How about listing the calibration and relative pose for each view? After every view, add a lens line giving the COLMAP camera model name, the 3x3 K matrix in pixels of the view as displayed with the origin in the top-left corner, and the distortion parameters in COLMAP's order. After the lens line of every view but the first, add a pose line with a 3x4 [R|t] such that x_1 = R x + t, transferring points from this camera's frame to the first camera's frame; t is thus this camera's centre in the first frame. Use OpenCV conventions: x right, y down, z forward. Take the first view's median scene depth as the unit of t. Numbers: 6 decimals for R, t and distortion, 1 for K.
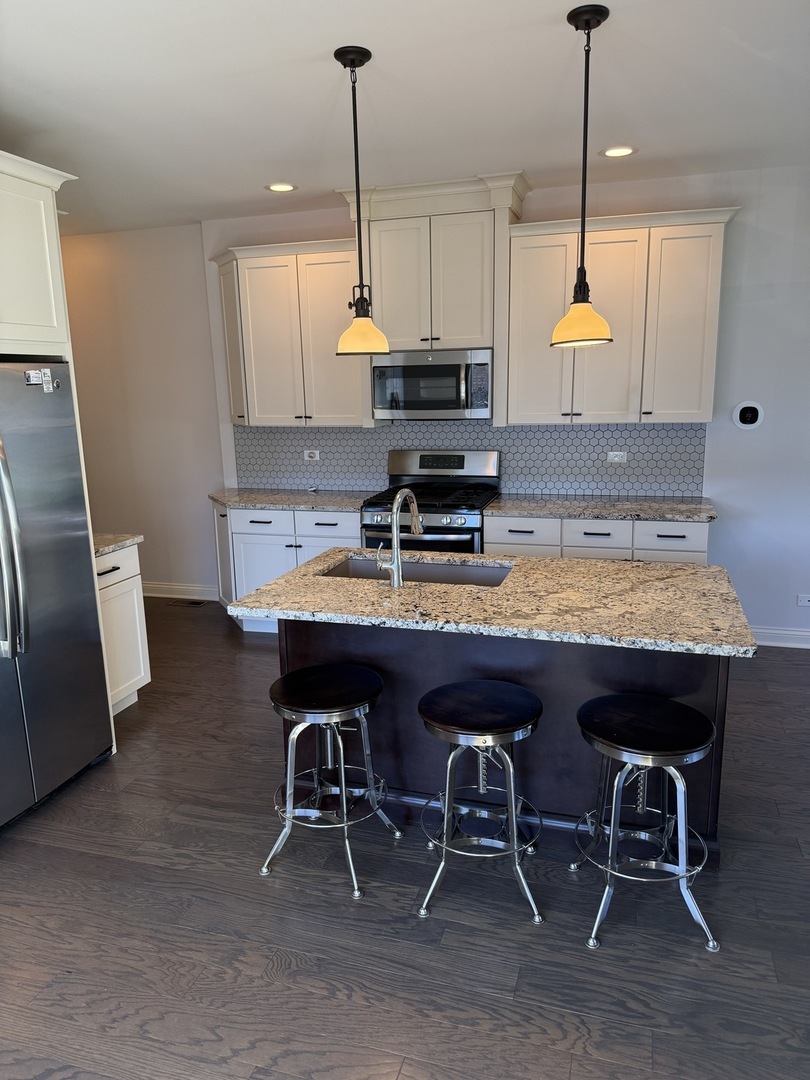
lens RADIAL K [[761.9, 0, 409.2], [0, 761.9, 541.9], [0, 0, 1]] dist [0.050293, -0.059989]
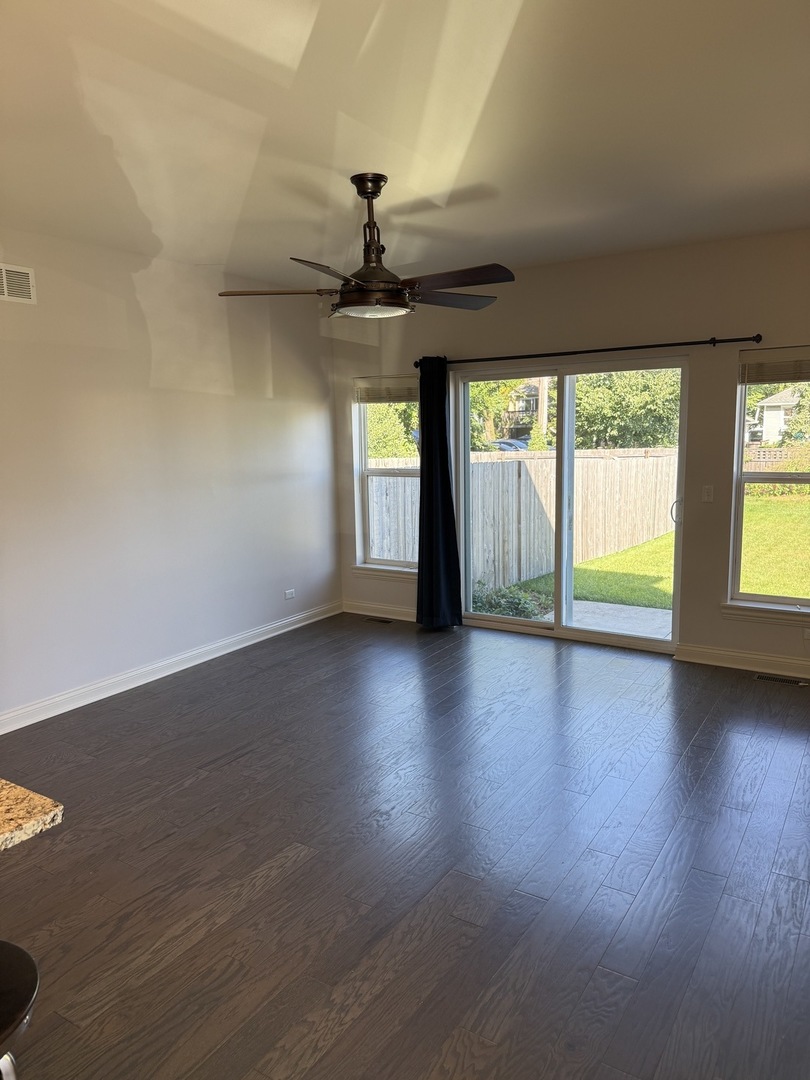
lens RADIAL K [[761.9, 0, 383.8], [0, 761.9, 553.7], [0, 0, 1]] dist [0.050293, -0.059989]
pose [[0.284644, -0.141060, 0.948198, -0.102086], [0.215426, 0.973228, 0.080113, -0.077370], [-0.934114, 0.181463, 0.307412, 0.410416]]
